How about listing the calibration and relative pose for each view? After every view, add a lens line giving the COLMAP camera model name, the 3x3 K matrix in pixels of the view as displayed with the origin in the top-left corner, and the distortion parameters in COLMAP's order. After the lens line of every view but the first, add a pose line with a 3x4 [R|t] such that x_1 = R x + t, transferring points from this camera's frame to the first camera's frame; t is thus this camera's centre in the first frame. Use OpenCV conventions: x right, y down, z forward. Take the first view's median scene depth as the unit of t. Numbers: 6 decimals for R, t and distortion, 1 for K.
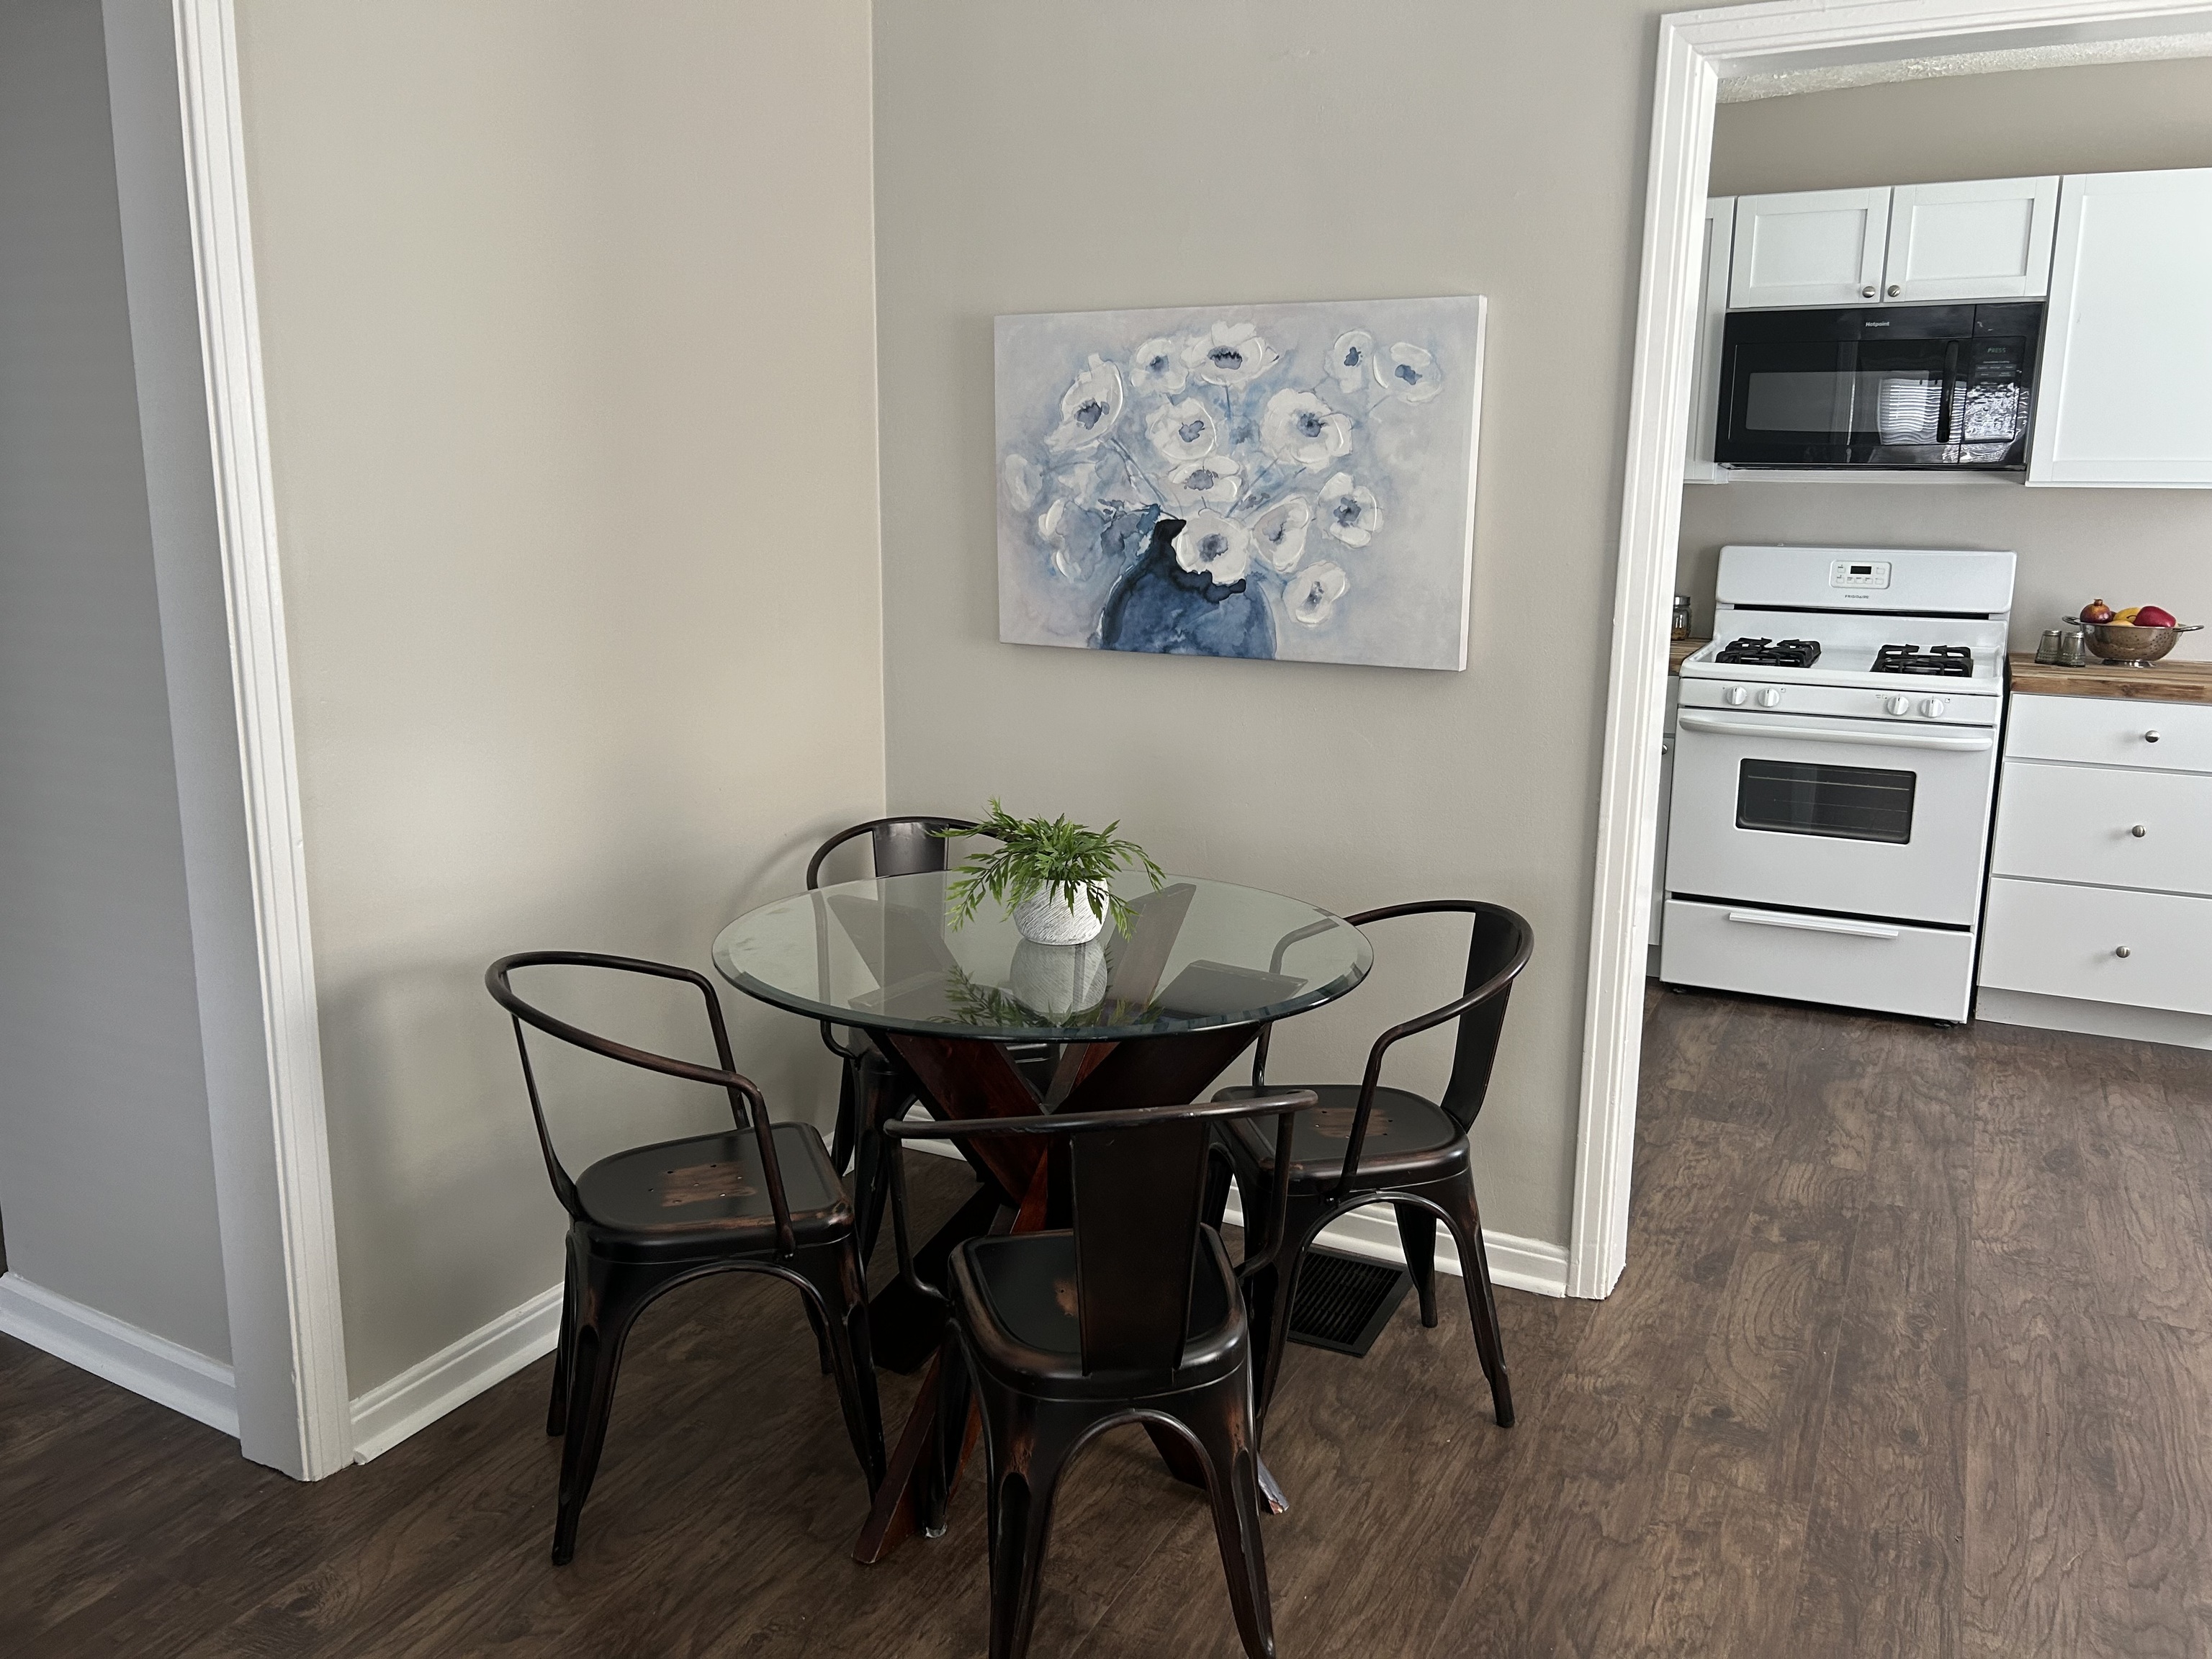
lens RADIAL K [[1667.7, 0, 1106.8], [0, 1667.7, 820.6], [0, 0, 1]] dist [0.050607, -0.066924]
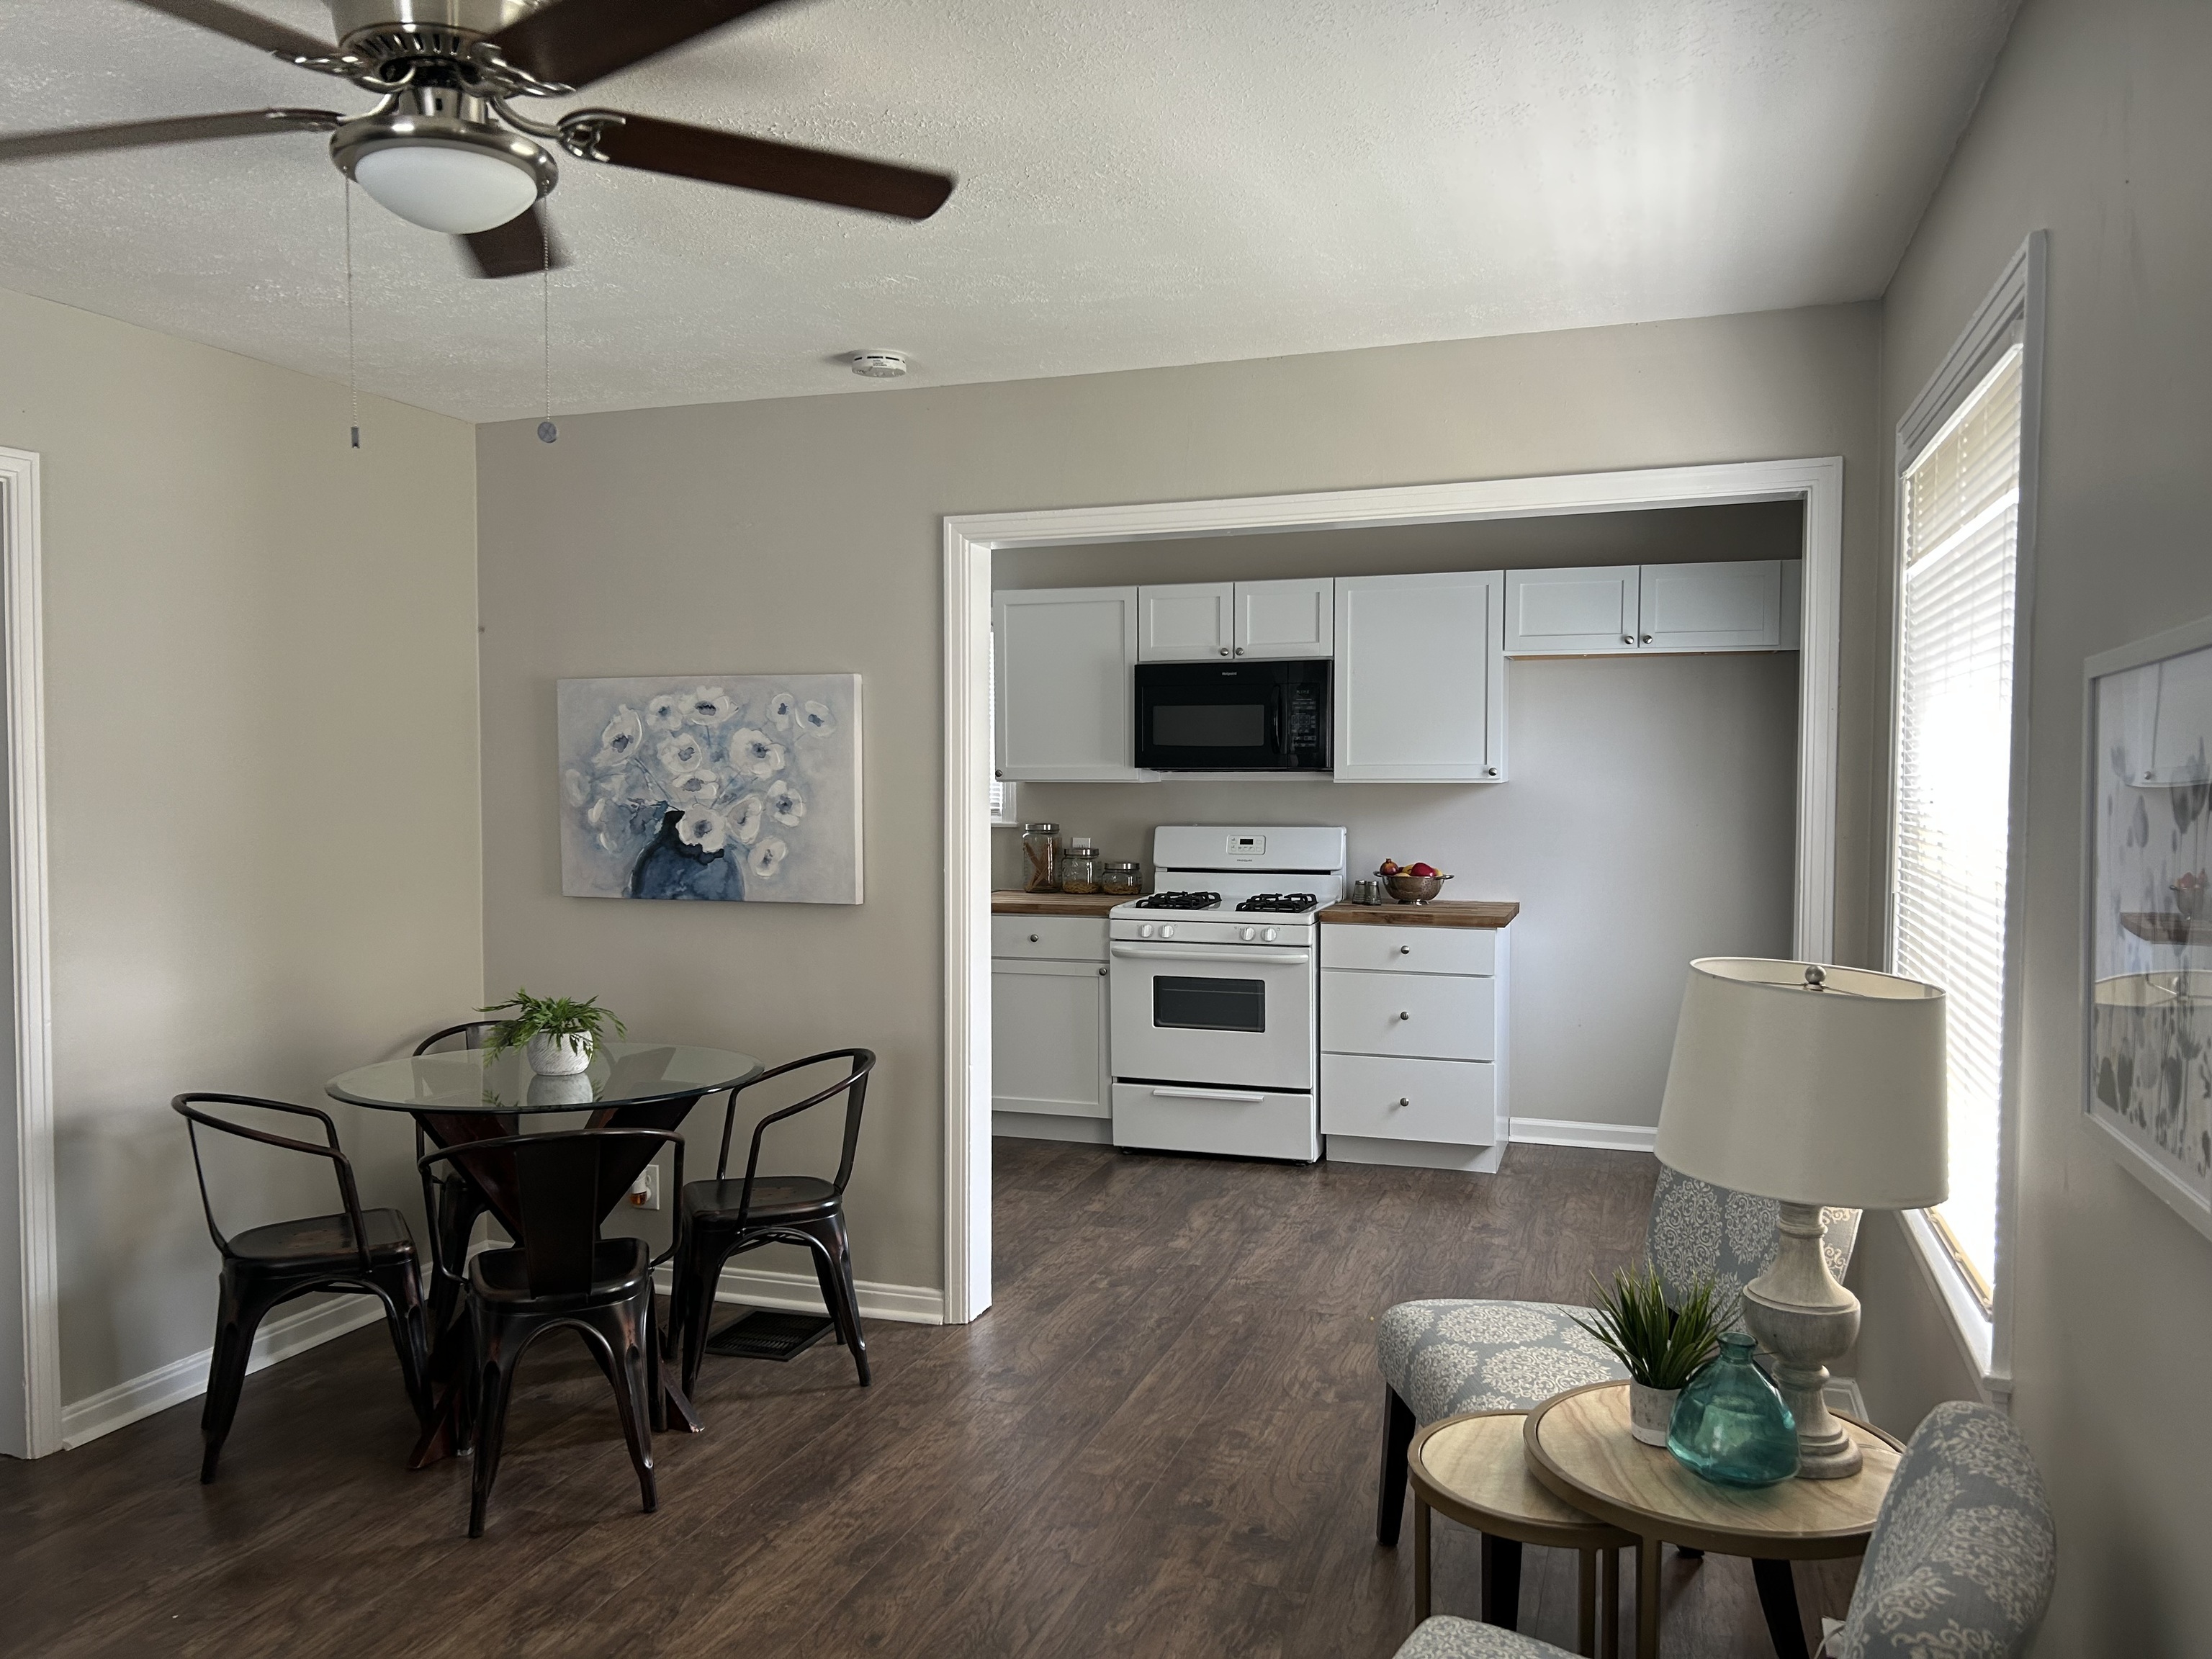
lens RADIAL K [[1667.7, 0, 1095.5], [0, 1667.7, 837.2], [0, 0, 1]] dist [0.050607, -0.066924]
pose [[0.989914, -0.015678, 0.140799, 0.201340], [0.038319, 0.986443, -0.159568, 0.098989], [-0.136389, 0.163354, 0.977094, -0.525298]]
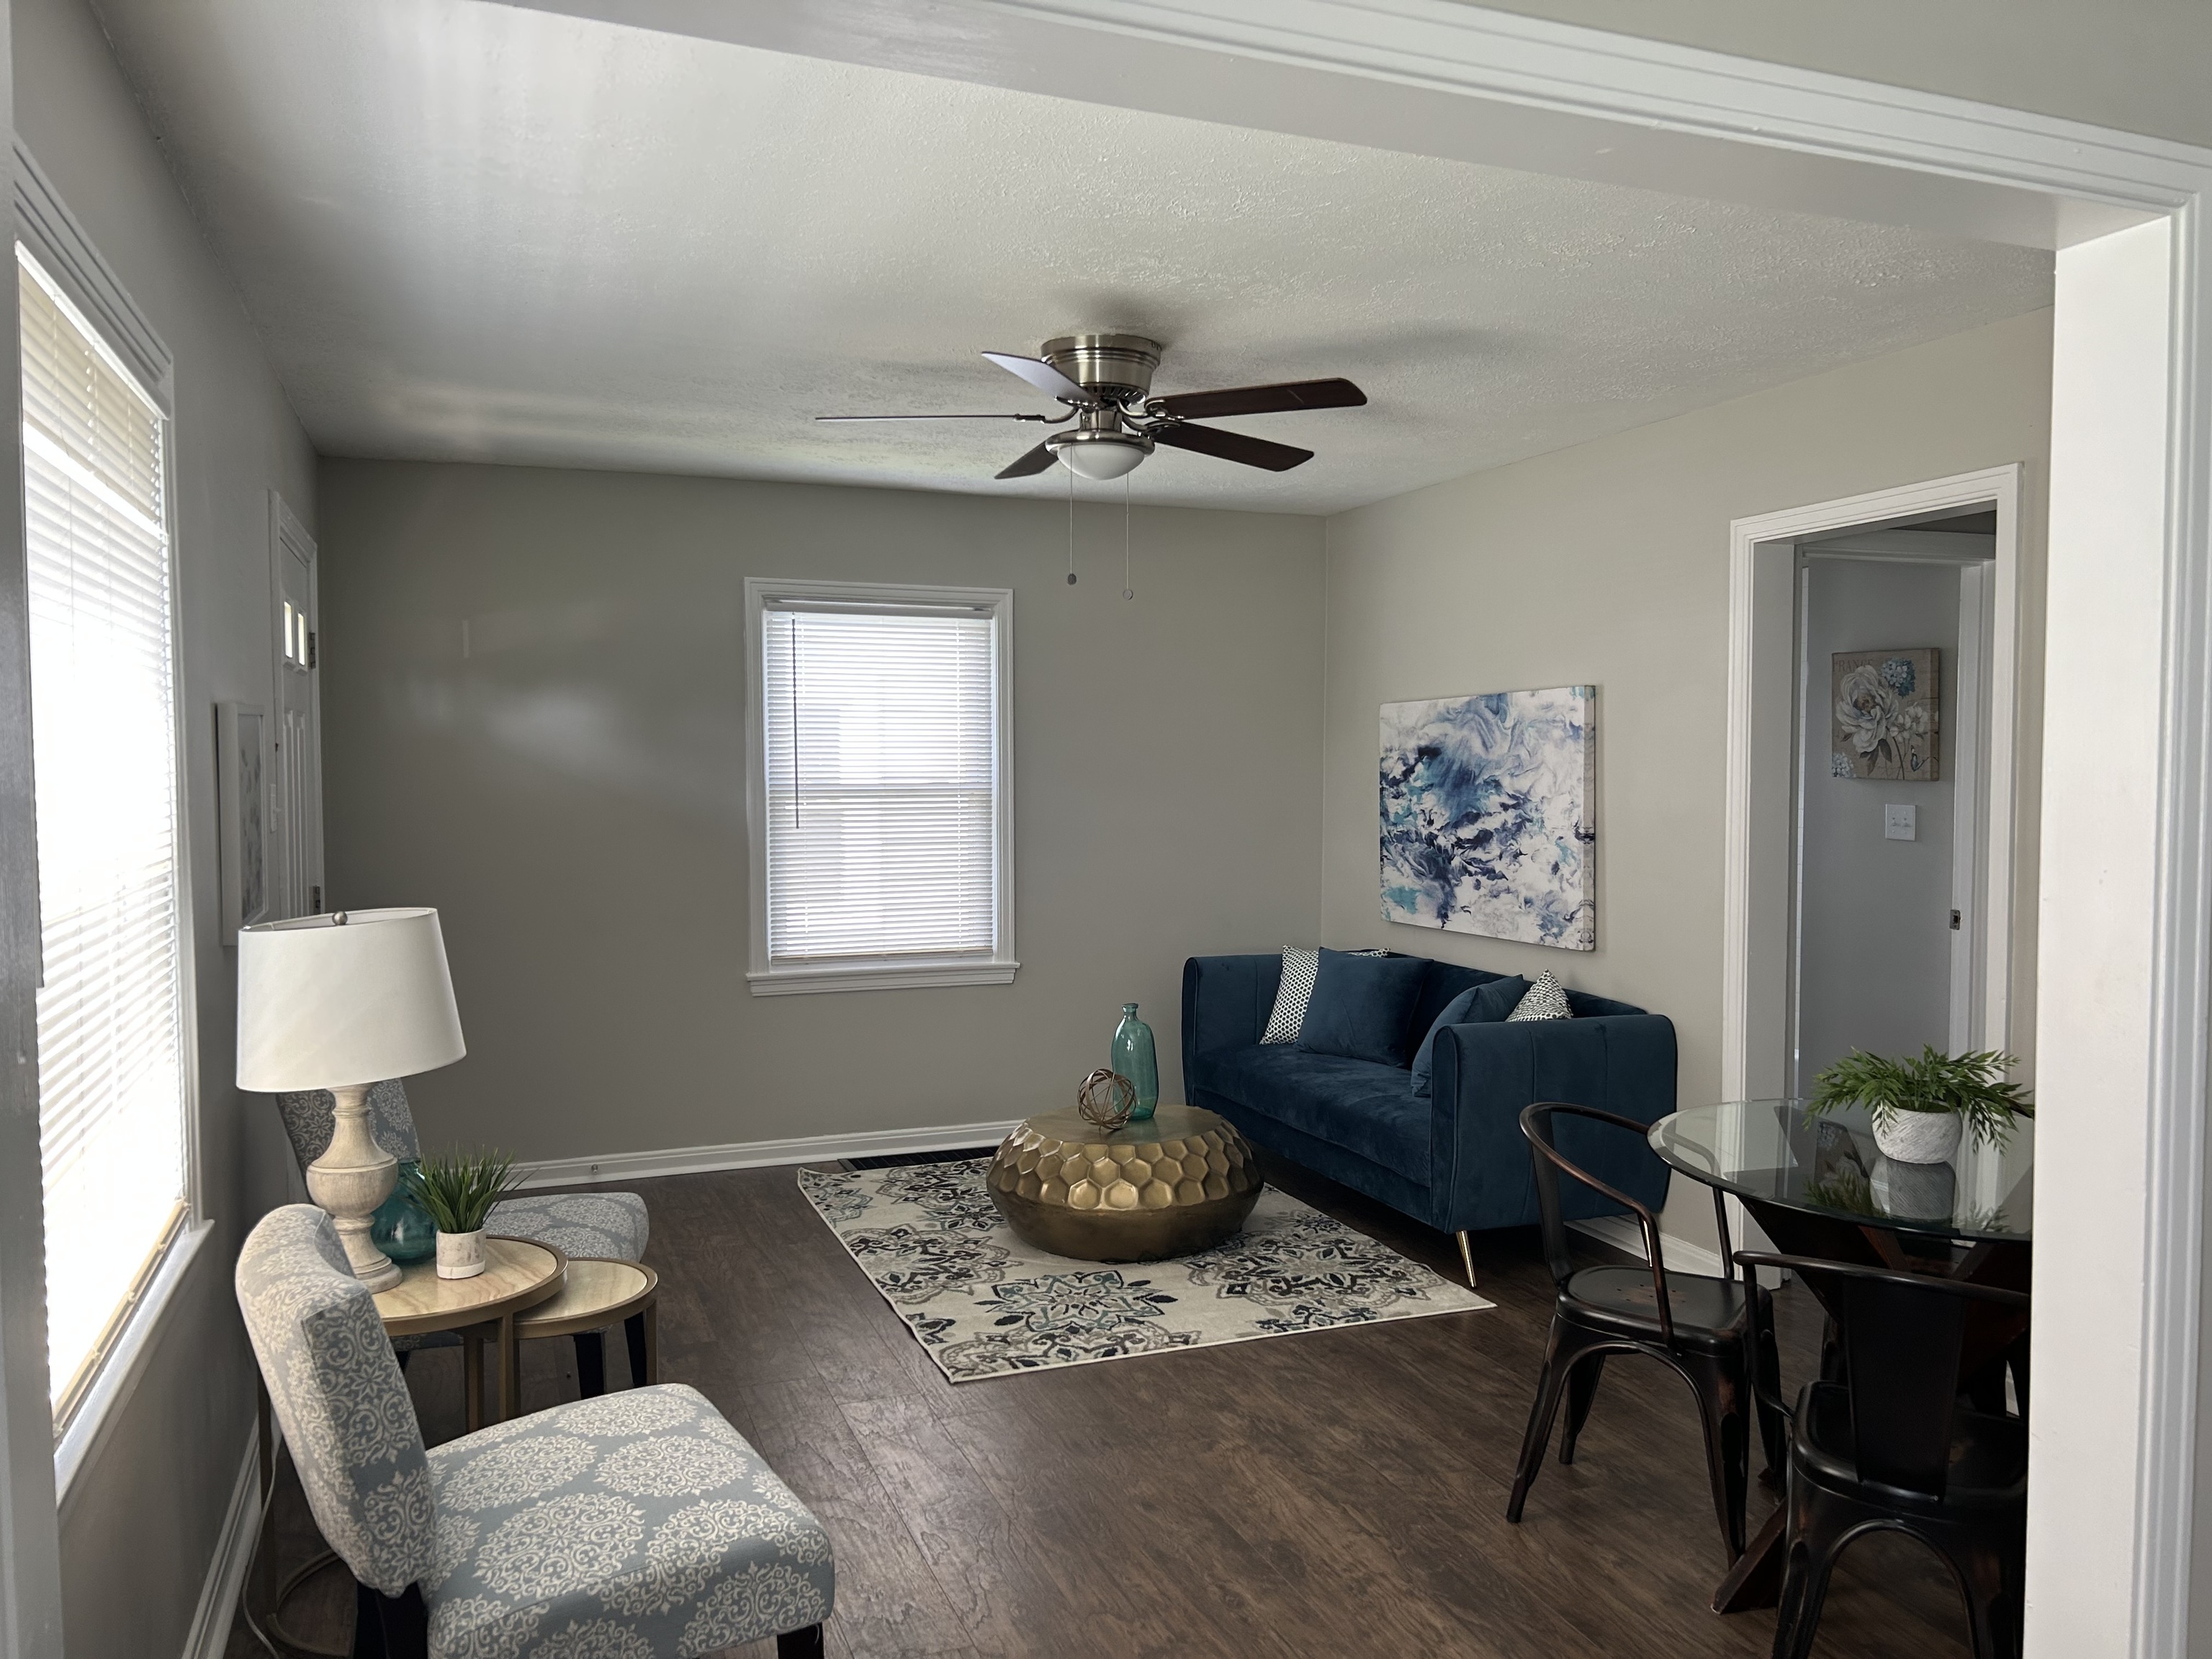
lens RADIAL K [[1667.7, 0, 1107.6], [0, 1667.7, 832.1], [0, 0, 1]] dist [0.050607, -0.066924]
pose [[-0.677396, 0.012905, -0.735505, 1.038259], [-0.162954, 0.972374, 0.167140, -0.223197], [0.717343, 0.233073, -0.656579, 1.119472]]
